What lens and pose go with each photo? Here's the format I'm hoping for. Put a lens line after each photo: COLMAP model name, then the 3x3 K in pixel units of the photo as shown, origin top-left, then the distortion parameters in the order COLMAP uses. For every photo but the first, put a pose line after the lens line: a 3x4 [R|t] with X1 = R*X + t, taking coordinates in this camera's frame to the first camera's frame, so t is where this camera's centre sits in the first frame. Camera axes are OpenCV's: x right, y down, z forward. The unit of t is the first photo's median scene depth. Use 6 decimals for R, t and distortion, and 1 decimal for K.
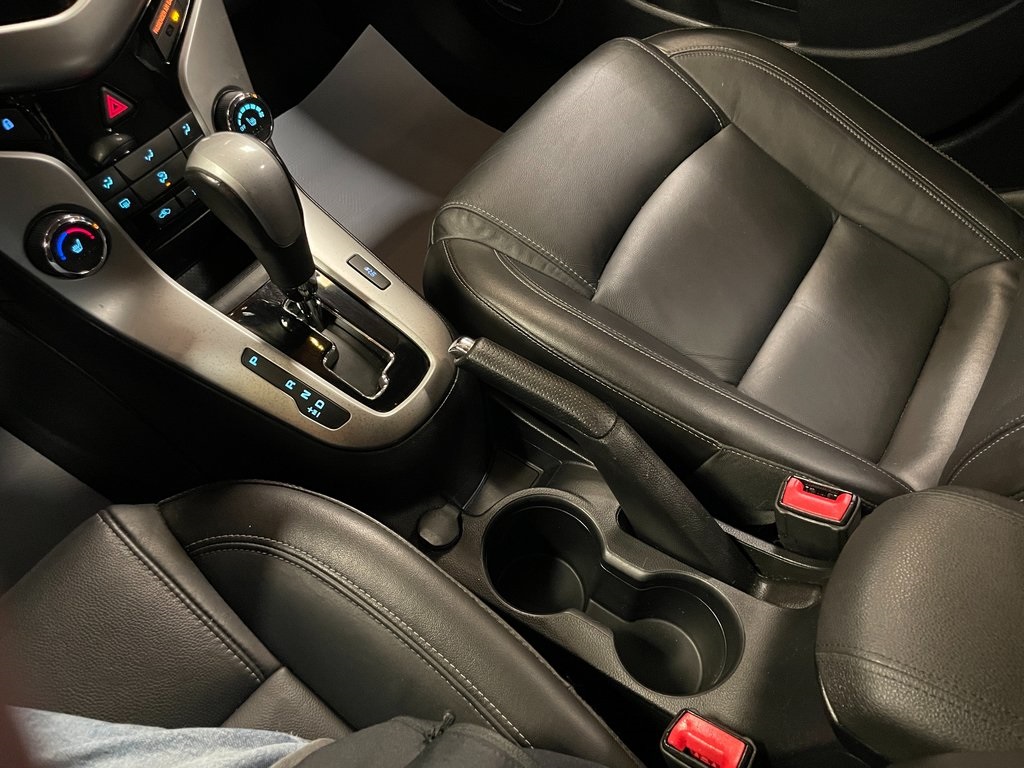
lens RADIAL K [[788.1, 0, 512.0], [0, 788.1, 384.0], [0, 0, 1]] dist [0.080017, -0.118583]
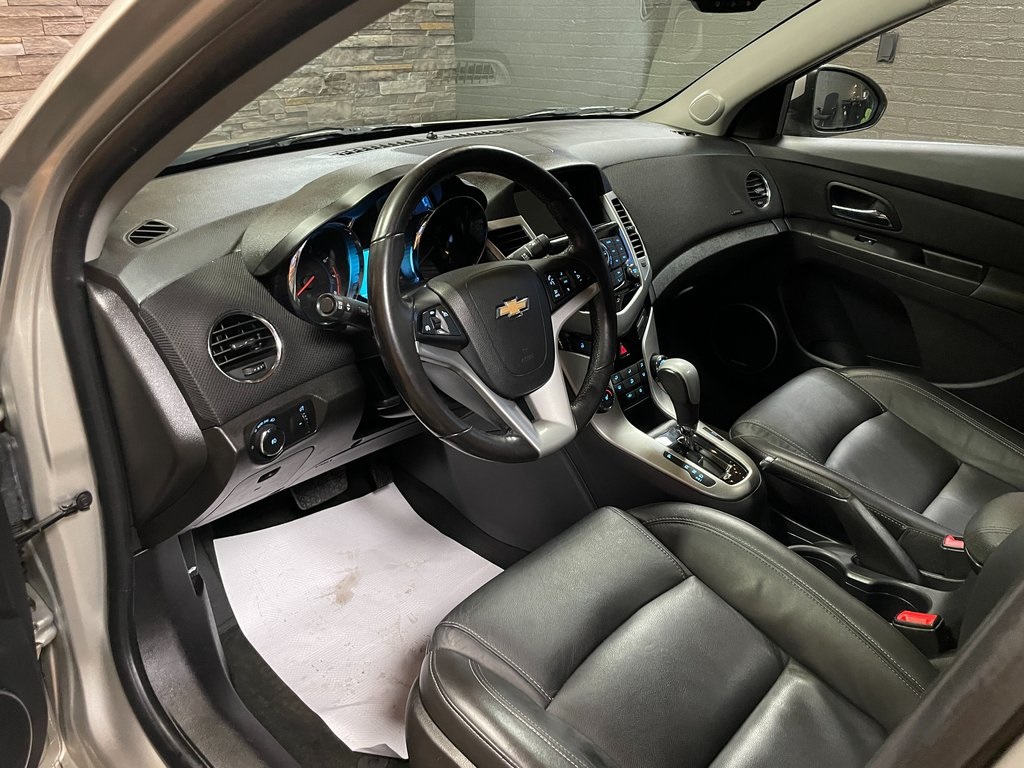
lens RADIAL K [[786.3, 0, 508.1], [0, 786.3, 381.7], [0, 0, 1]] dist [0.082627, -0.120798]
pose [[0.984211, 0.059995, -0.166523, -0.405939], [-0.133404, 0.869757, -0.475106, 0.865857], [0.116330, 0.489820, 0.864028, -1.002680]]
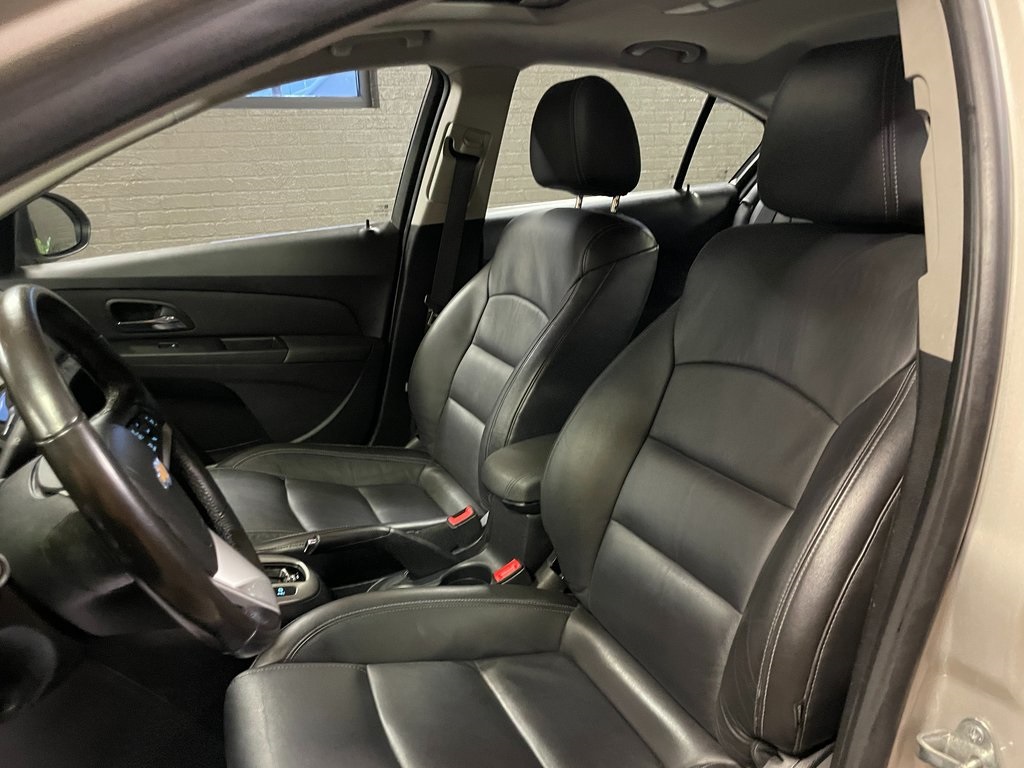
lens RADIAL K [[774.5, 0, 529.8], [0, 774.5, 383.7], [0, 0, 1]] dist [0.091383, -0.122402]
pose [[0.519631, -0.289816, 0.803735, -1.317481], [0.715445, 0.661819, -0.223907, 0.557329], [-0.467035, 0.691377, 0.551249, -0.715800]]
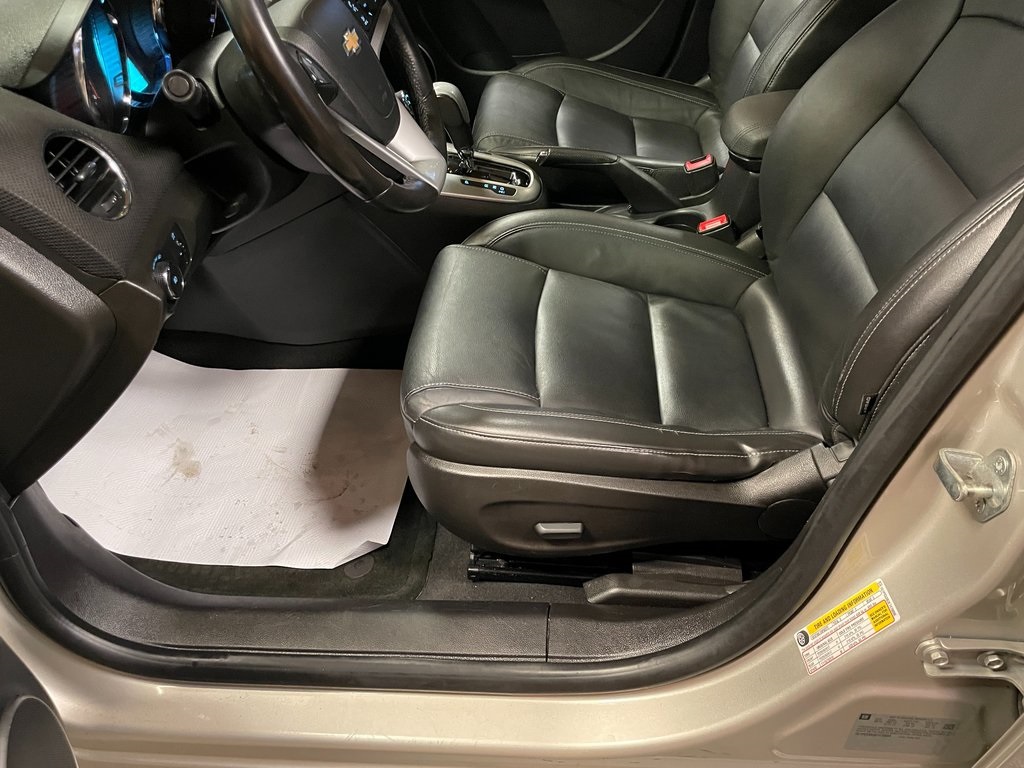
lens RADIAL K [[781.8, 0, 515.0], [0, 781.8, 390.3], [0, 0, 1]] dist [0.087536, -0.125468]
pose [[0.875125, -0.366773, 0.315648, -1.100868], [0.429739, 0.888927, -0.158534, 0.884145], [-0.222442, 0.274383, 0.935539, -0.918945]]
